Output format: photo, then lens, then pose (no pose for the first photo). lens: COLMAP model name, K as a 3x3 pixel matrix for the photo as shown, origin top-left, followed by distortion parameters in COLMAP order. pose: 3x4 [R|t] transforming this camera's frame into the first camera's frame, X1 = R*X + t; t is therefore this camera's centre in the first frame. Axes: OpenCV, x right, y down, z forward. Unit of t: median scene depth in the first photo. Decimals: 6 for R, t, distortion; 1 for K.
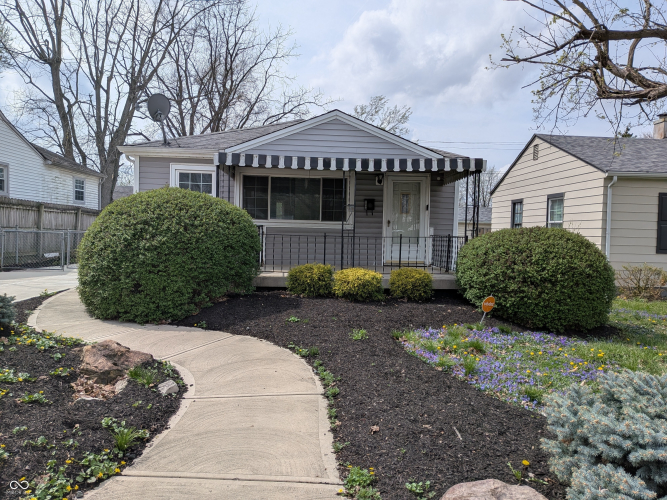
lens RADIAL K [[465.9, 0, 329.6], [0, 465.9, 247.3], [0, 0, 1]] dist [0.071234, -0.126446]
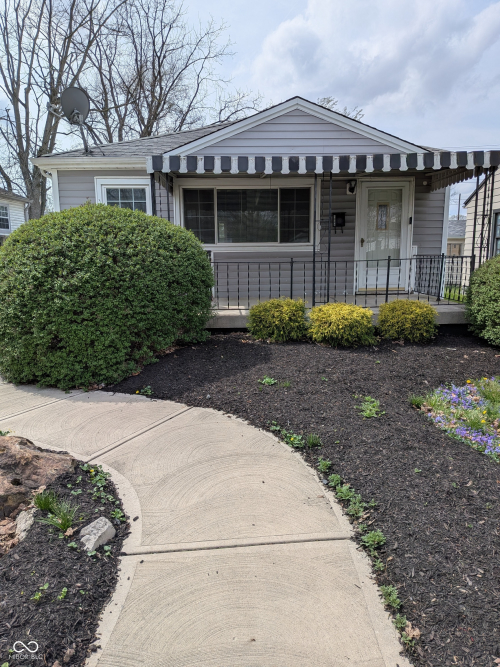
lens RADIAL K [[469.6, 0, 249.5], [0, 469.6, 340.0], [0, 0, 1]] dist [0.067135, -0.115055]
pose [[0.998619, -0.026412, -0.045414, -0.045525], [0.032779, 0.988780, 0.145736, -0.011356], [0.041055, -0.147023, 0.988281, 0.176488]]
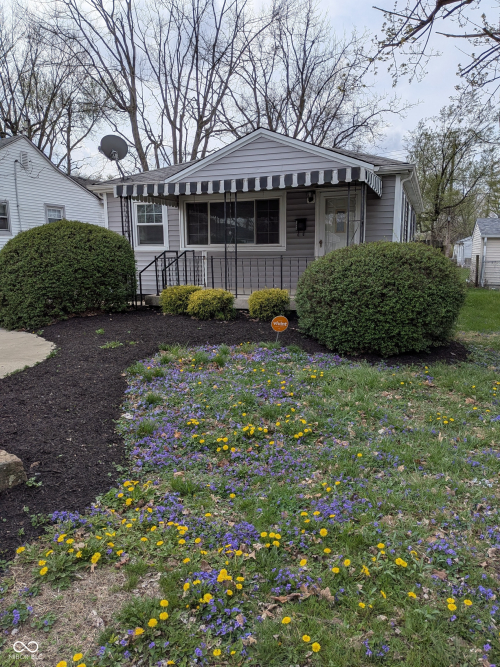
lens RADIAL K [[465.9, 0, 250.0], [0, 465.9, 333.5], [0, 0, 1]] dist [0.071234, -0.126446]
pose [[0.912872, 0.038724, -0.406406, 0.471926], [0.013710, 0.992022, 0.125318, 0.011357], [0.408017, -0.119971, 0.905058, 0.057781]]
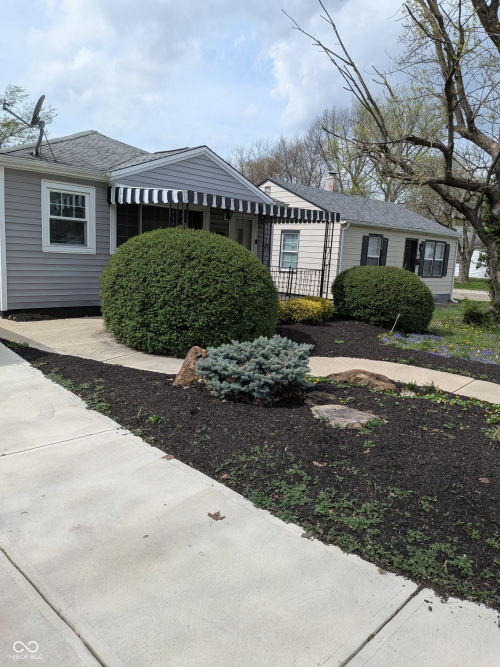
lens RADIAL K [[461.6, 0, 245.2], [0, 461.6, 333.7], [0, 0, 1]] dist [0.070098, -0.115366]
pose [[0.759973, -0.095197, 0.642946, -0.731387], [-0.013356, 0.986719, 0.161885, -0.053288], [-0.649818, -0.131616, 0.748608, 0.109660]]
